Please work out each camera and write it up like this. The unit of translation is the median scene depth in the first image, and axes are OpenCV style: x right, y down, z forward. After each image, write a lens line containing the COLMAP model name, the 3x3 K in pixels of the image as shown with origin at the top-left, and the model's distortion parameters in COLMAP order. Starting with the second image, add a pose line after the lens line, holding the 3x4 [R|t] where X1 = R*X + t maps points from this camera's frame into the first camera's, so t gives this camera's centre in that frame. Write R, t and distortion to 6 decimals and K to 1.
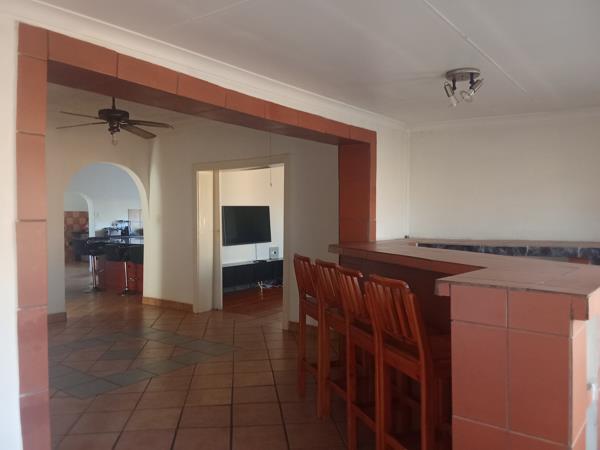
lens RADIAL K [[497.5, 0, 289.5], [0, 497.5, 228.0], [0, 0, 1]] dist [0.147051, -0.216519]
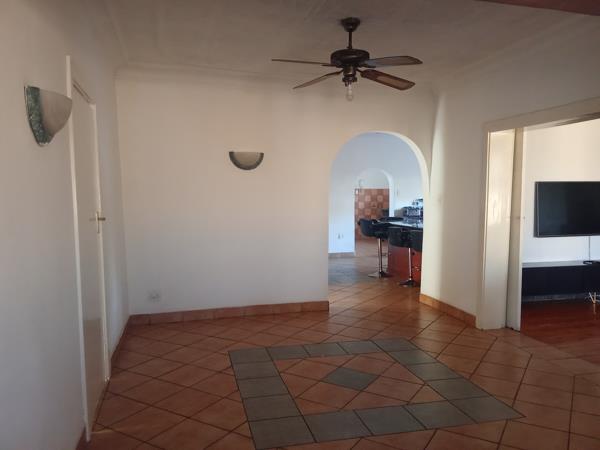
lens RADIAL K [[497.5, 0, 289.5], [0, 497.5, 228.0], [0, 0, 1]] dist [0.147051, -0.216519]
pose [[0.804479, 0.050975, -0.591789, 0.019055], [-0.024402, 0.998306, 0.052819, -0.008599], [0.593479, -0.028051, 0.804361, 0.223434]]
